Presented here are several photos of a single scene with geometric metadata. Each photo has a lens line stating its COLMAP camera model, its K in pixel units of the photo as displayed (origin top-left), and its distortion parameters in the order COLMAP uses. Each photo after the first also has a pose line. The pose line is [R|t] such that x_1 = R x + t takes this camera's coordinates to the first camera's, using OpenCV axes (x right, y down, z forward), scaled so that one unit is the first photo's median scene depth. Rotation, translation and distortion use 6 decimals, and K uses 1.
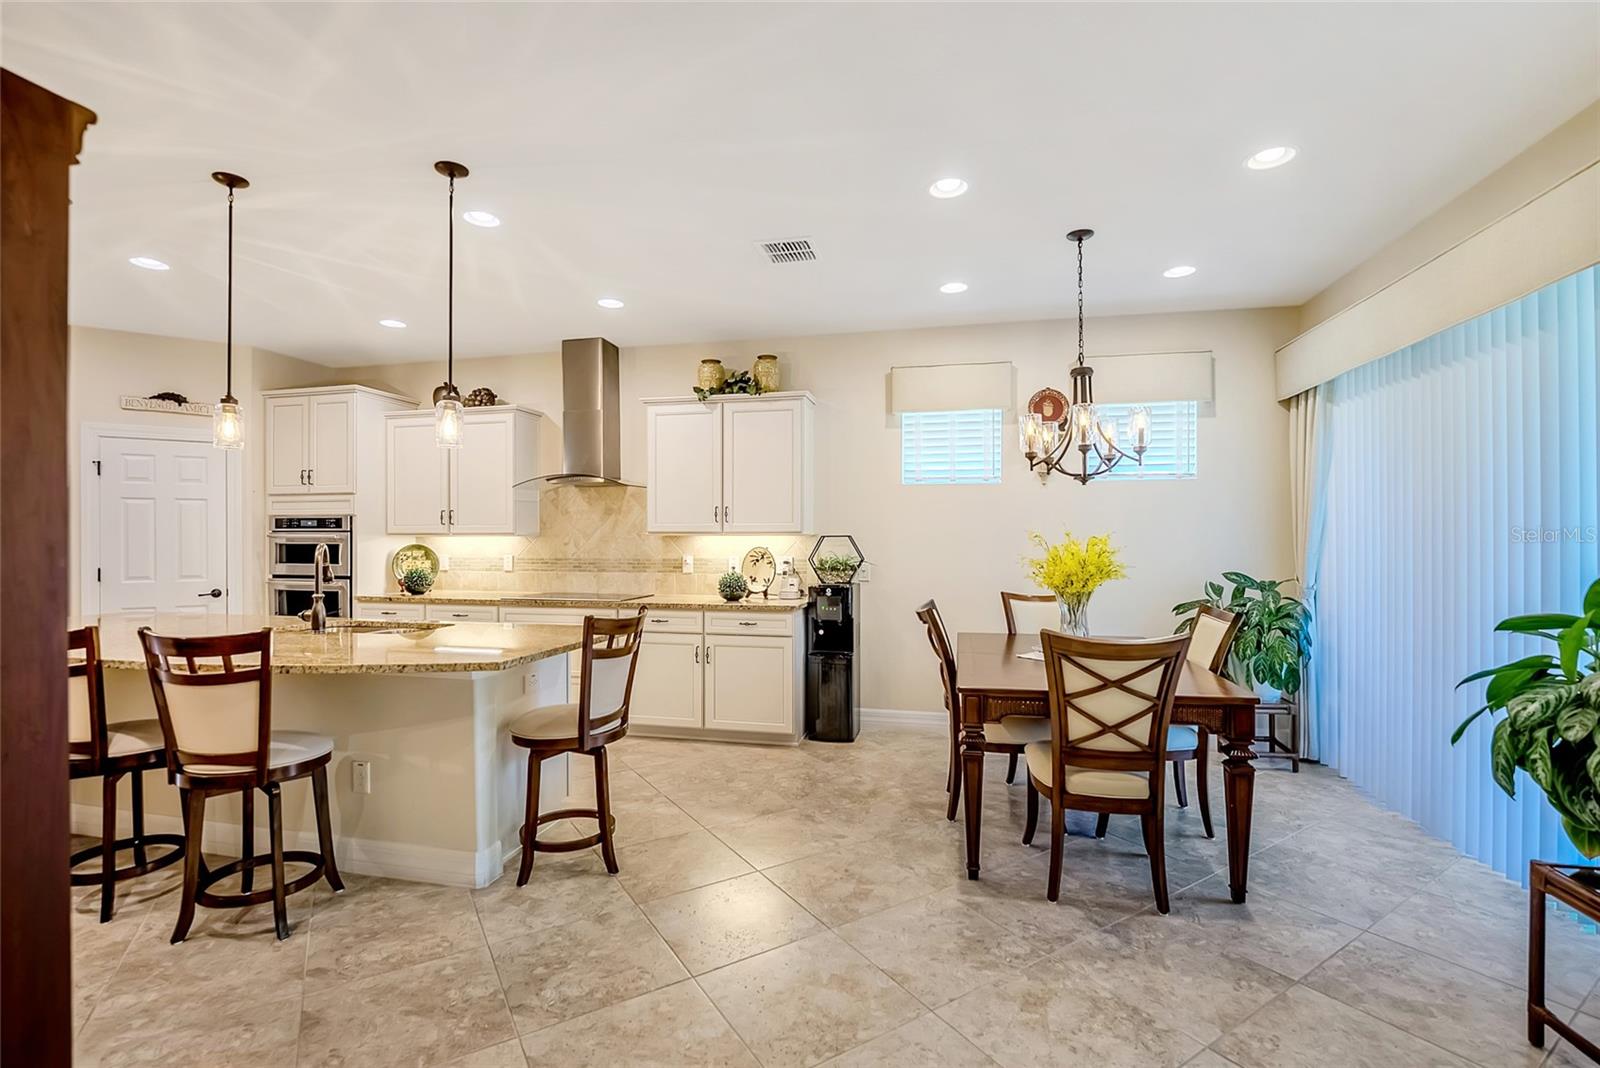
lens RADIAL K [[699.3, 0, 797.2], [0, 699.3, 545.9], [0, 0, 1]] dist [-0.029611, 0.000487]
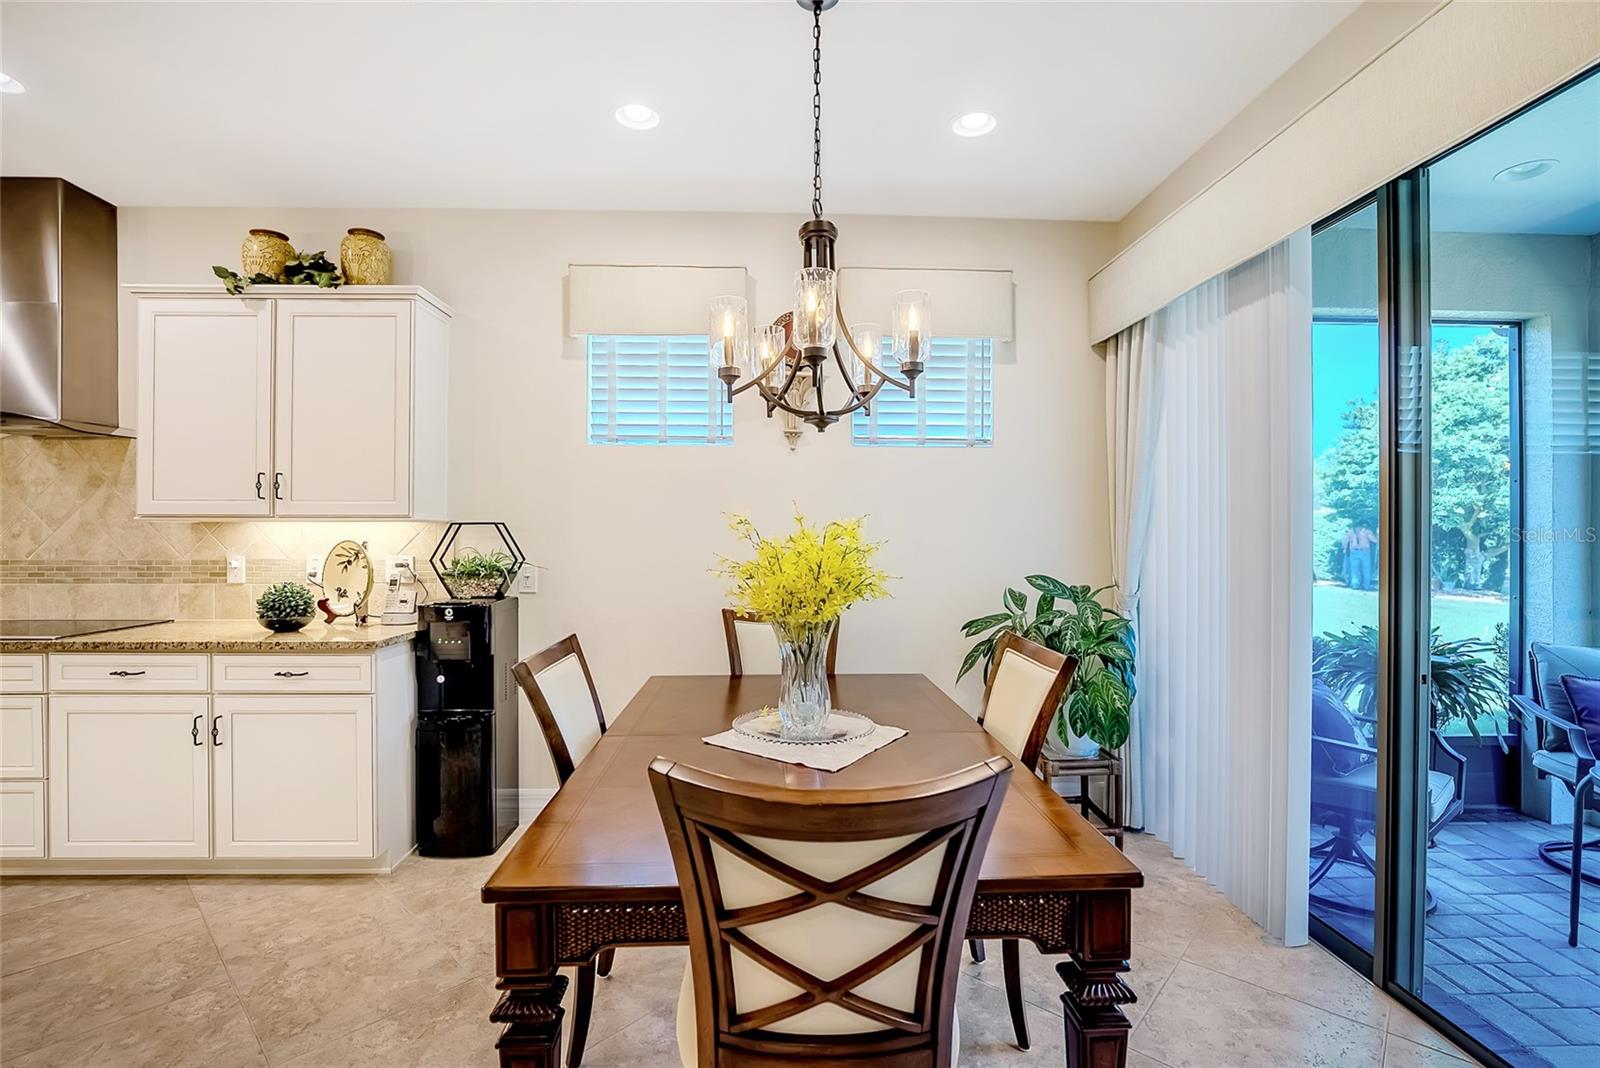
lens RADIAL K [[699.3, 0, 797.2], [0, 699.3, 545.9], [0, 0, 1]] dist [-0.029611, 0.000487]
pose [[0.963973, -0.002983, 0.265983, 0.177276], [0.000109, 0.999941, 0.010822, -0.000320], [-0.266000, -0.010403, 0.963917, 0.334027]]
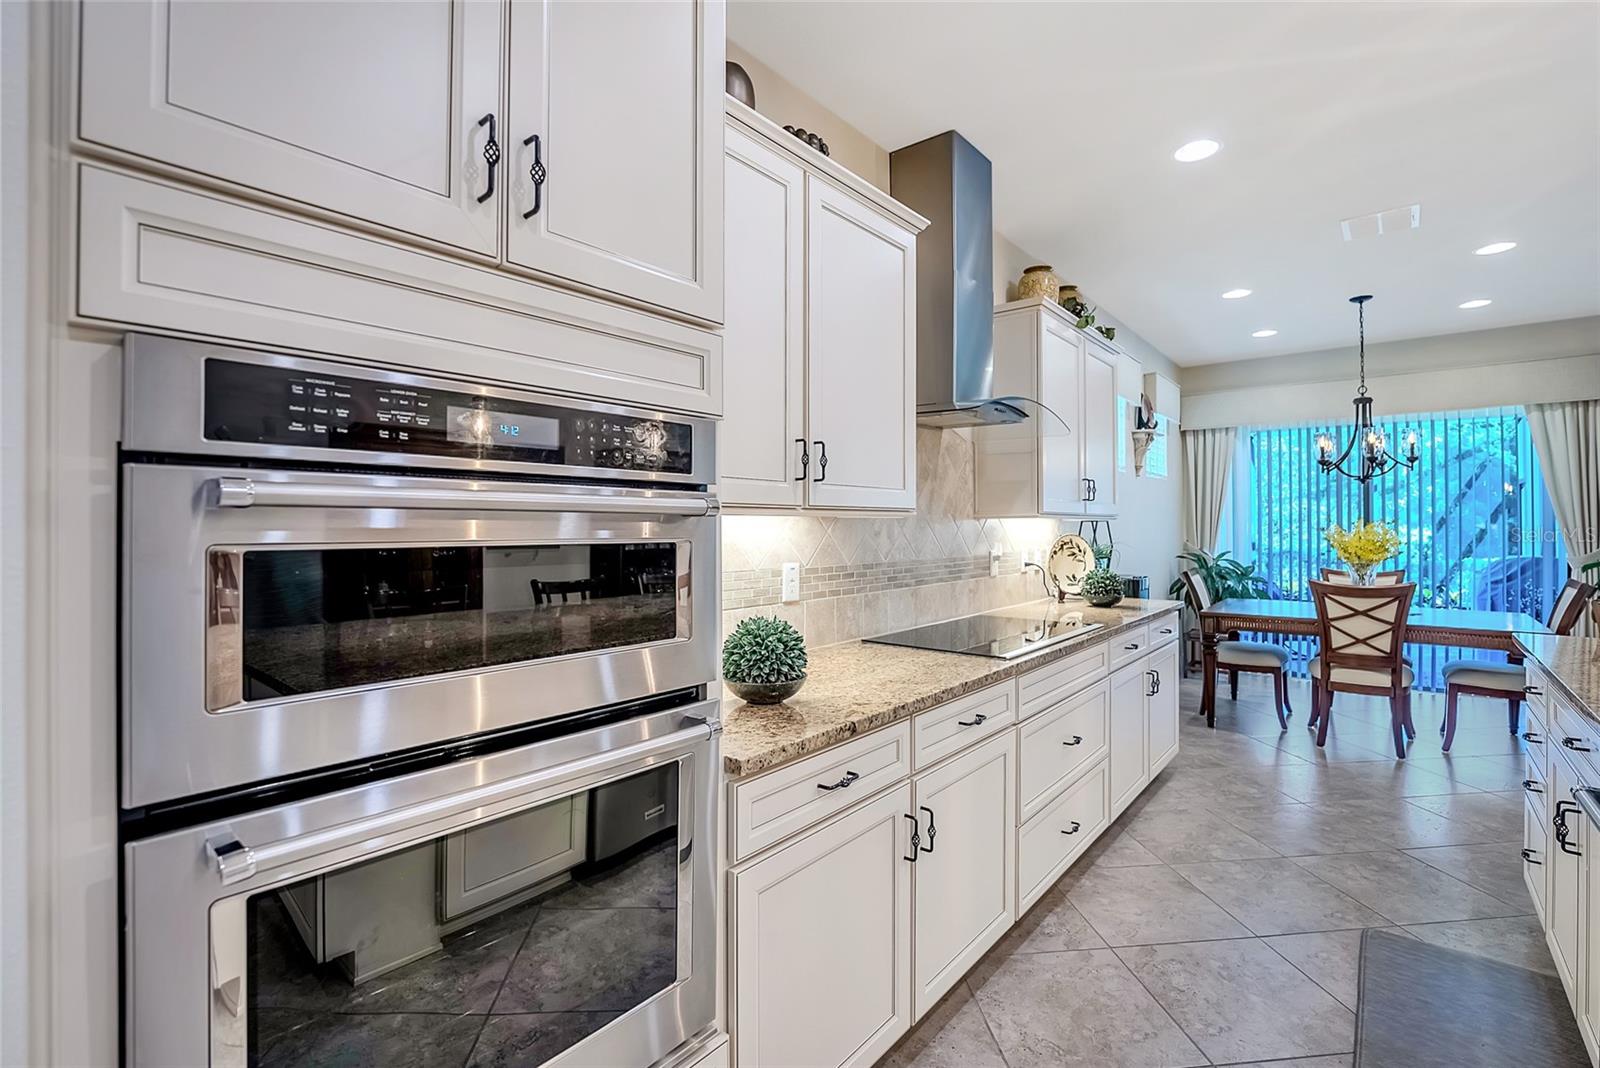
lens RADIAL K [[713.8, 0, 800.0], [0, 713.8, 534.0], [0, 0, 1]] dist [-0.013049, -0.012123]
pose [[0.466697, -0.011223, 0.884346, -0.946084], [0.010066, 0.999922, 0.007378, -0.008184], [-0.884360, 0.005458, 0.466774, 0.963104]]
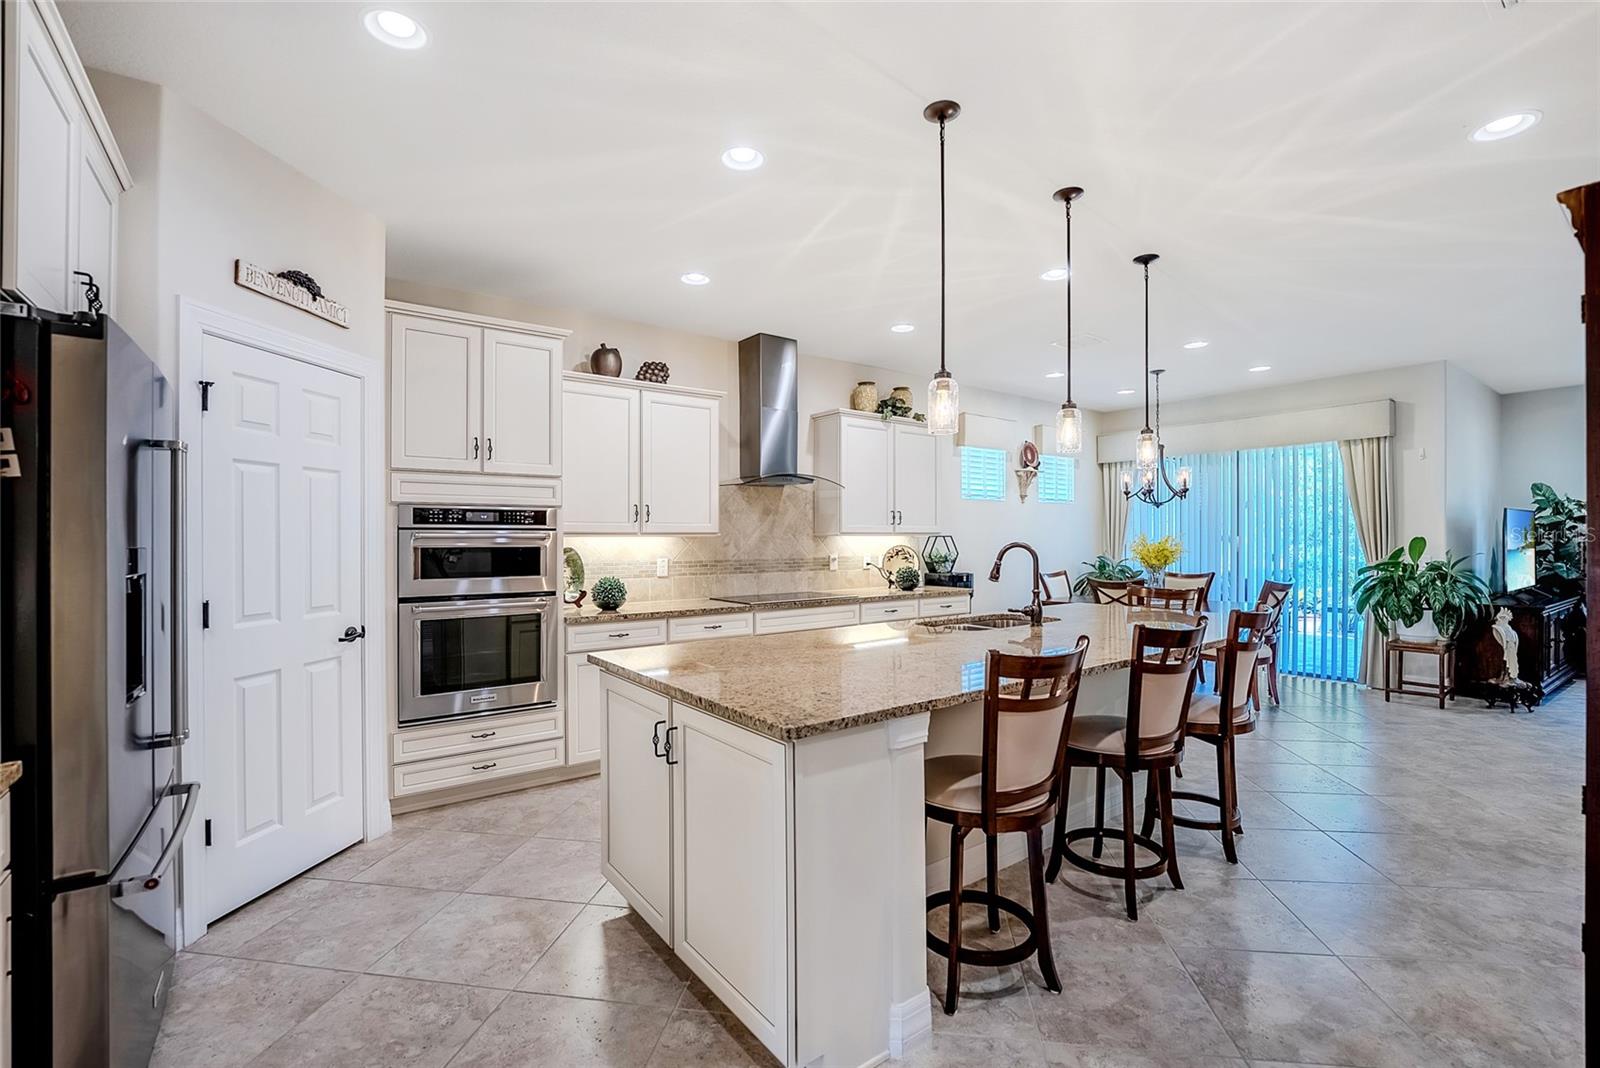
lens RADIAL K [[699.3, 0, 797.2], [0, 699.3, 545.9], [0, 0, 1]] dist [-0.029611, 0.000487]
pose [[0.659962, -0.009774, 0.751236, -1.152519], [0.012046, 0.999924, 0.002427, -0.002771], [-0.751203, 0.007448, 0.660030, 0.364799]]
